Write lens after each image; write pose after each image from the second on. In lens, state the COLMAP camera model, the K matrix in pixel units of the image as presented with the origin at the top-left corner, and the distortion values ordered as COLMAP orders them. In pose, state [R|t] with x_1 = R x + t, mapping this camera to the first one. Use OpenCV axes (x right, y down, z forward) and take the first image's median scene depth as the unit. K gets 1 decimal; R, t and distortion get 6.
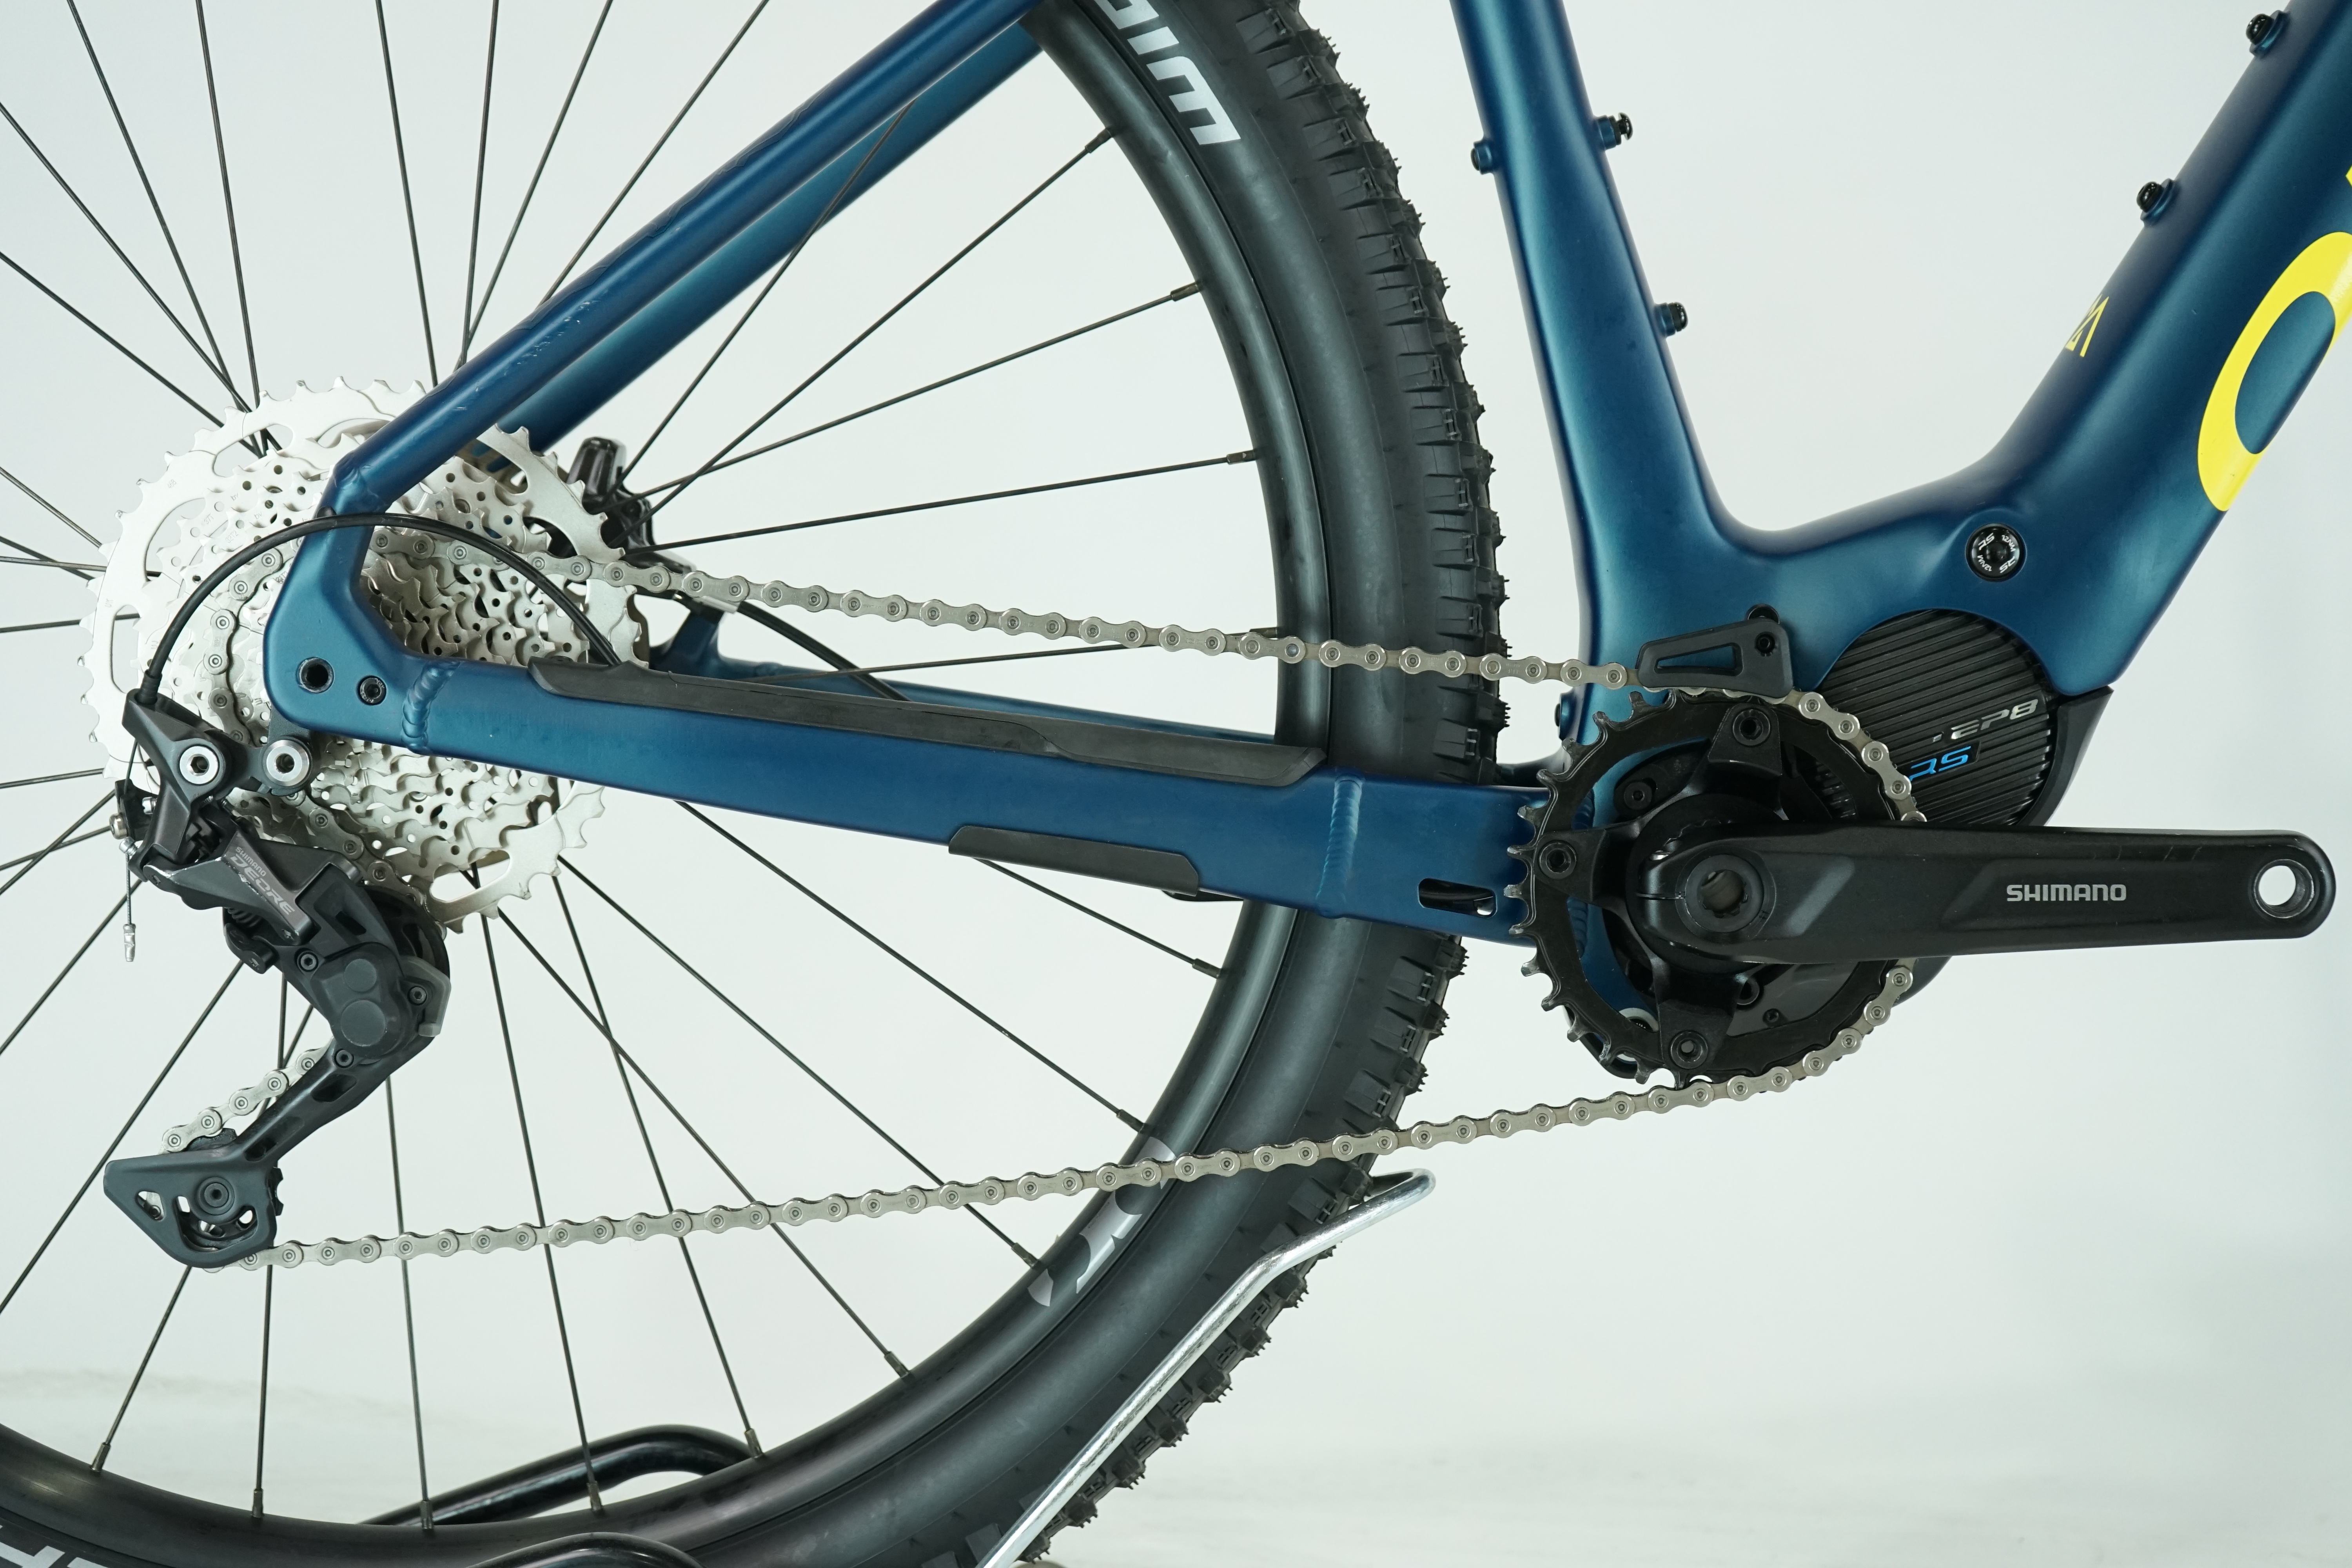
lens RADIAL K [[3764.9, 0, 1187.7], [0, 3764.9, 787.7], [0, 0, 1]] dist [-0.022271, 0.000000]
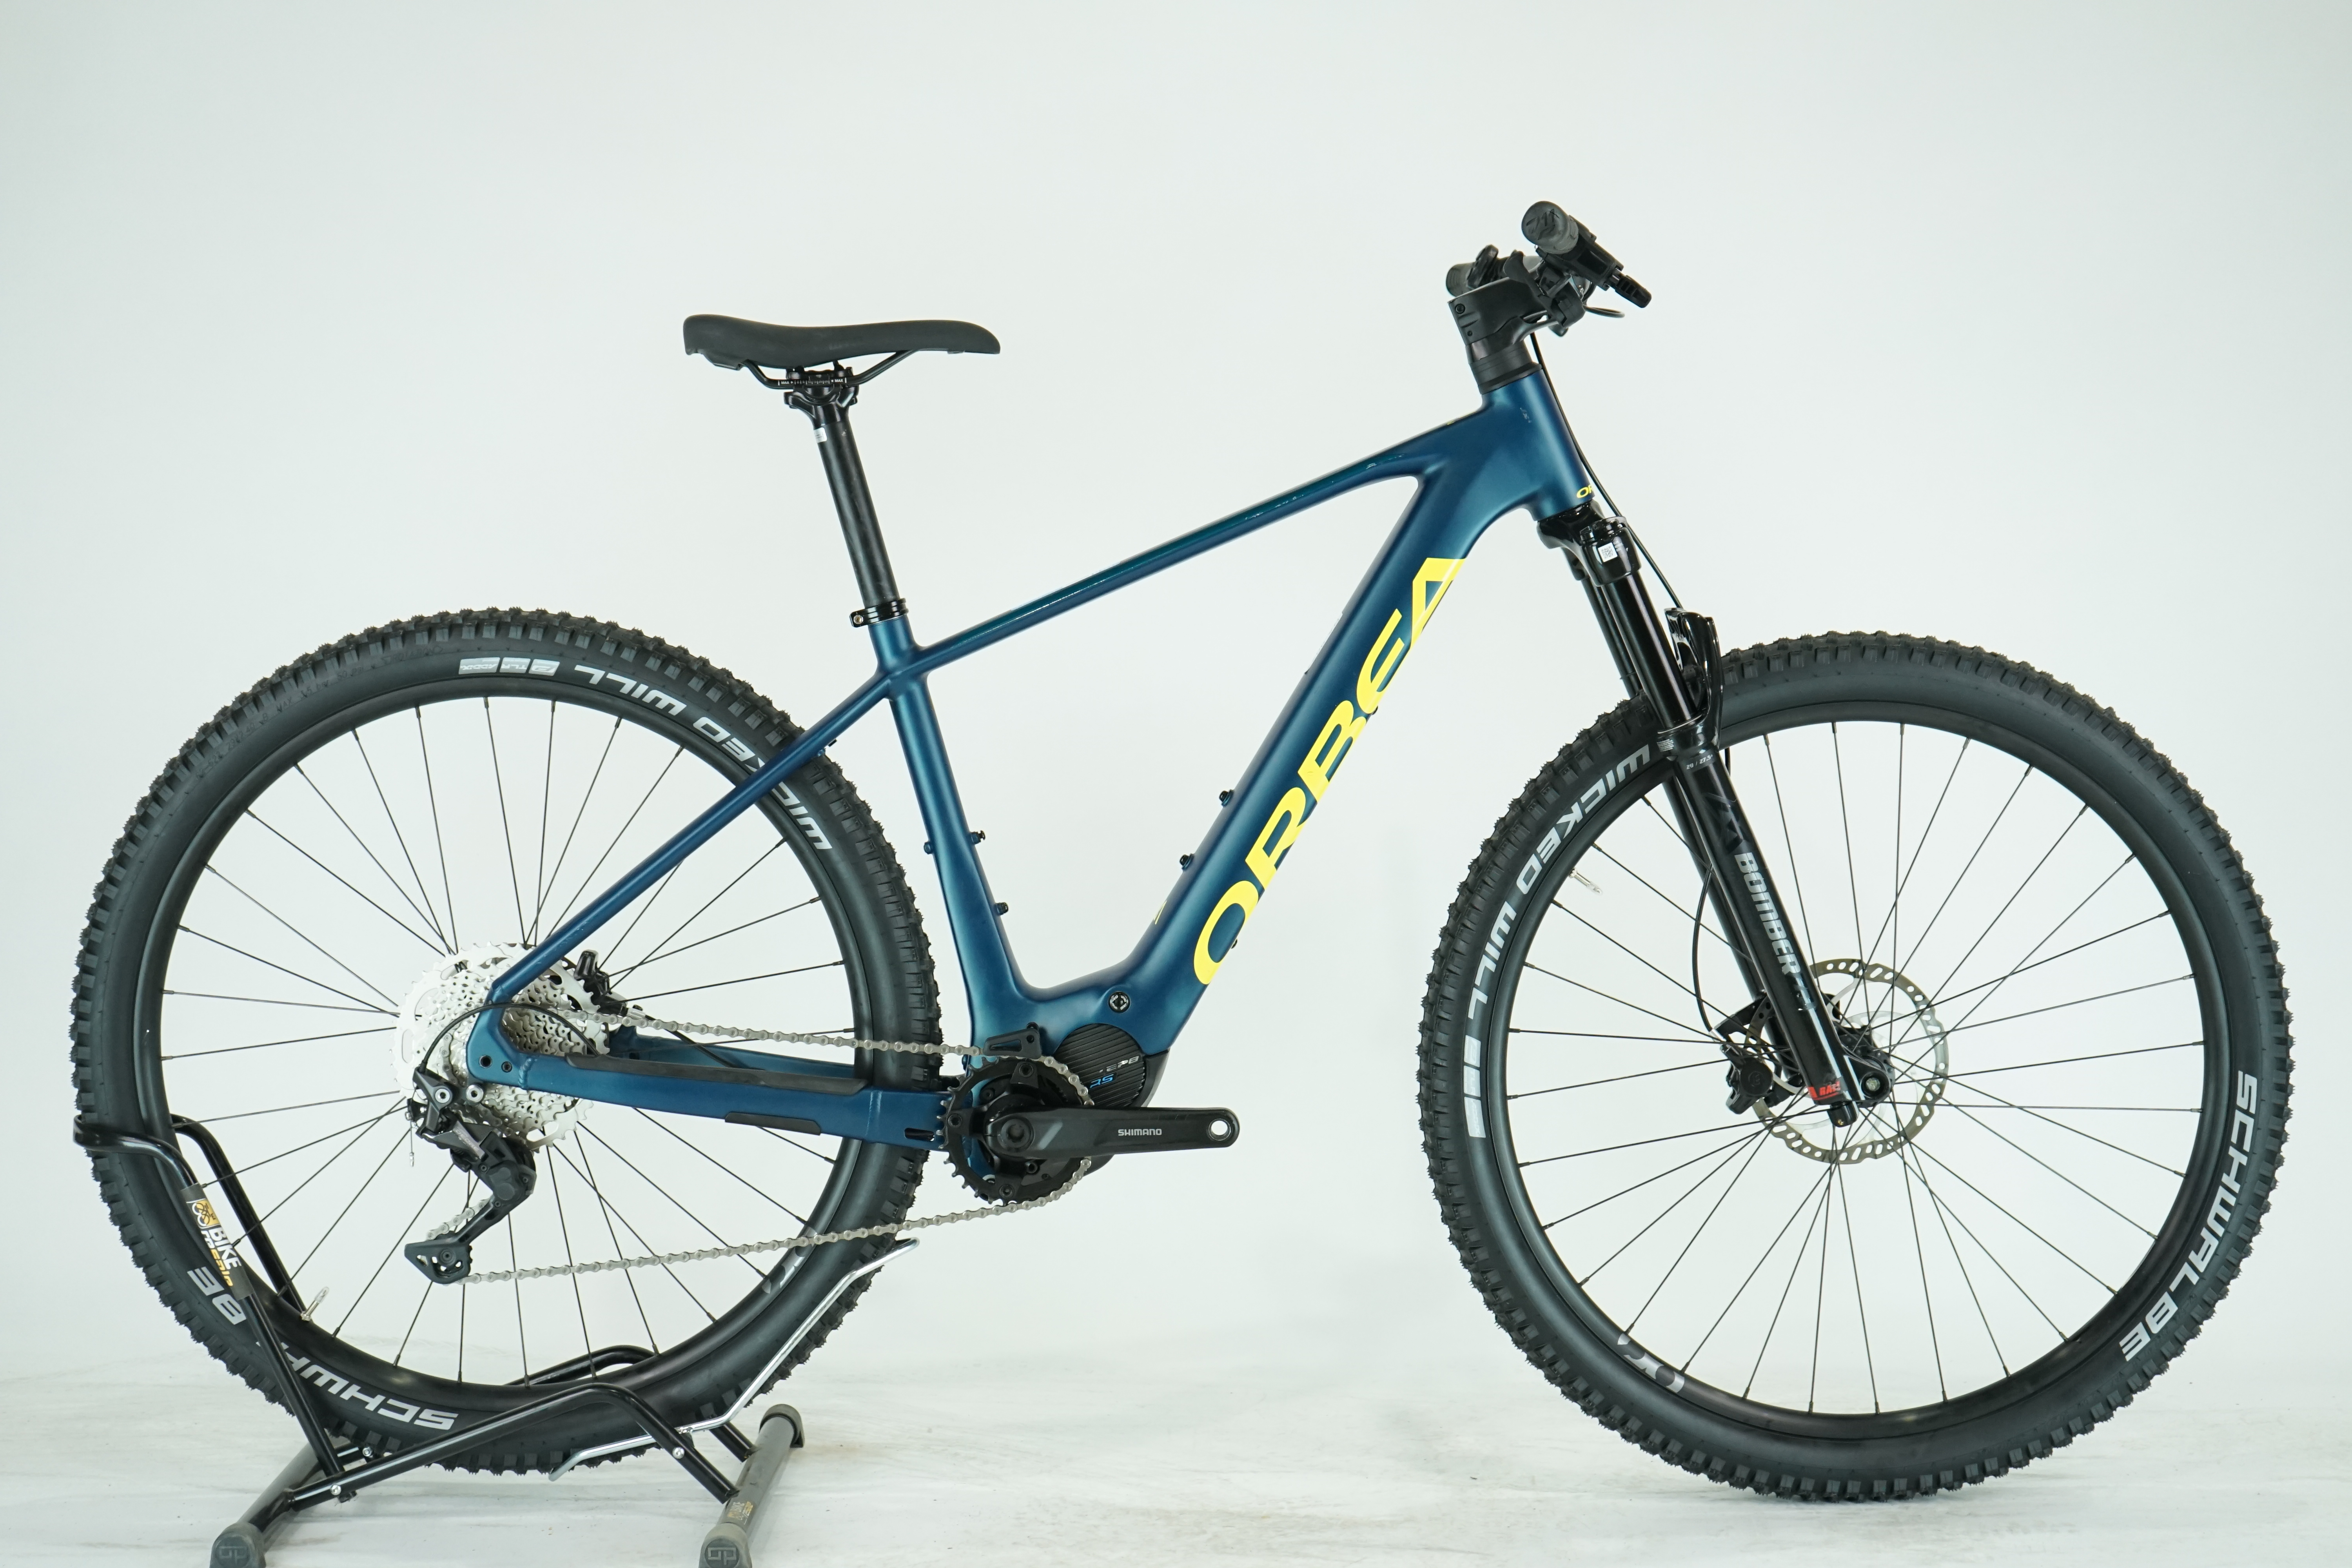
lens RADIAL K [[3764.9, 0, 1162.2], [0, 3764.9, 783.1], [0, 0, 1]] dist [-0.022271, 0.000000]
pose [[0.999818, -0.016581, 0.009405, 0.217712], [0.016643, 0.999840, -0.006533, -0.193985], [-0.009295, 0.006688, 0.999934, -1.611796]]
